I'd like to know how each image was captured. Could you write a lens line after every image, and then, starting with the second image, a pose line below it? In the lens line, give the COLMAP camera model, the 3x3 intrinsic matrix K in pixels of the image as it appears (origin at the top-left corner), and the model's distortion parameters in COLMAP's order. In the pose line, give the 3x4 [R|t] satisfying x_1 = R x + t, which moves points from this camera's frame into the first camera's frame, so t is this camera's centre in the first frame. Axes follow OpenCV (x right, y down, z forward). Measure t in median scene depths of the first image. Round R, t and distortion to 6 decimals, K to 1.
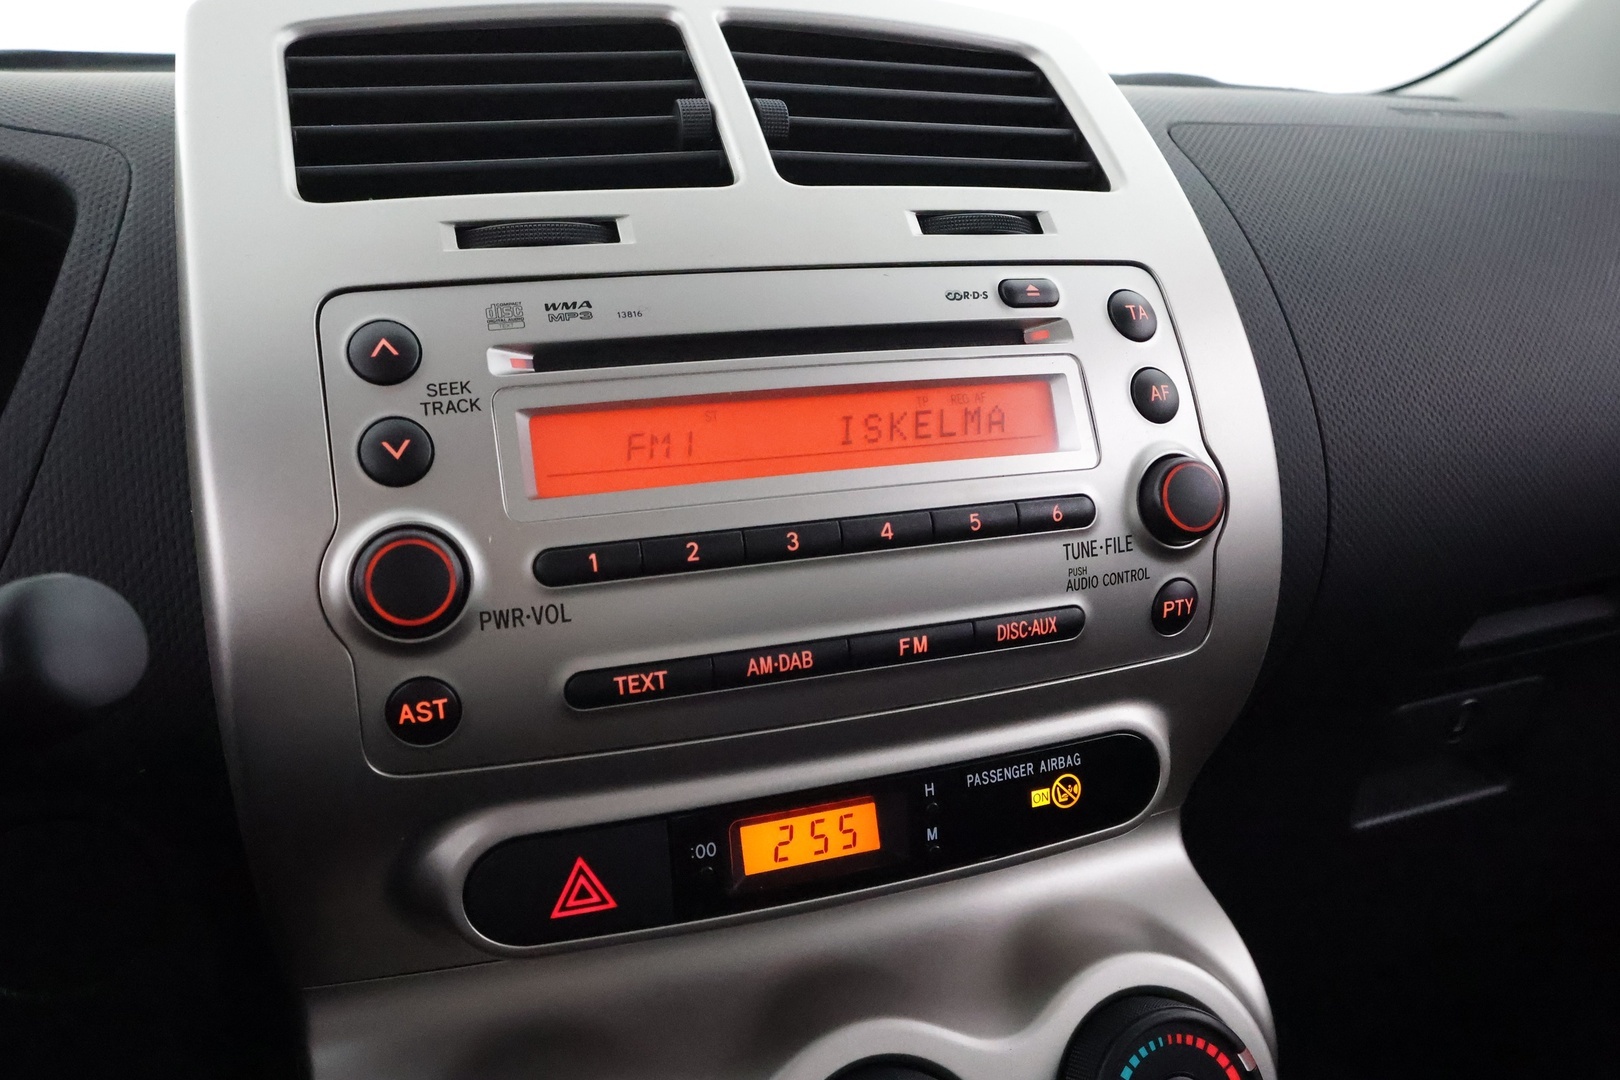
lens RADIAL K [[1261.4, 0, 810.0], [0, 1261.4, 540.0], [0, 0, 1]] dist [-0.002670, 0.000957]
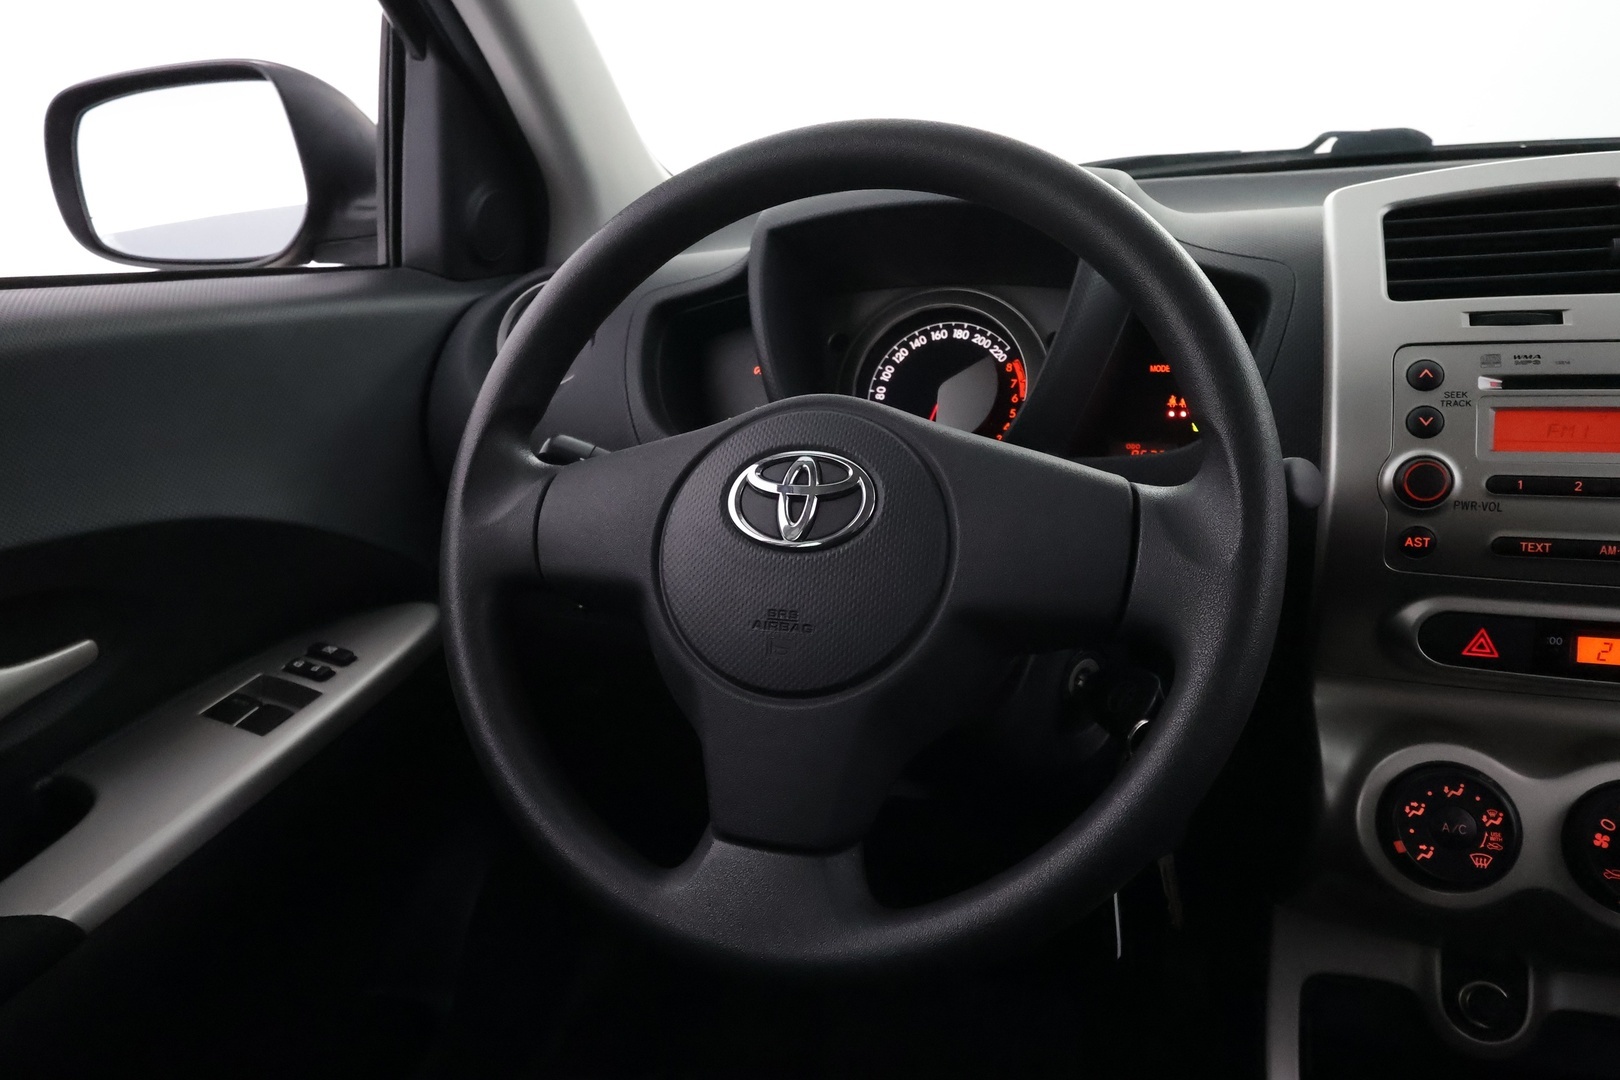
lens RADIAL K [[1132.8, 0, 810.0], [0, 1132.8, 540.0], [0, 0, 1]] dist [0.008045, -0.002394]
pose [[0.778360, 0.159061, -0.607334, 0.058650], [-0.128021, 0.987260, 0.094493, 0.070466], [0.614627, 0.004202, 0.788807, -1.036278]]
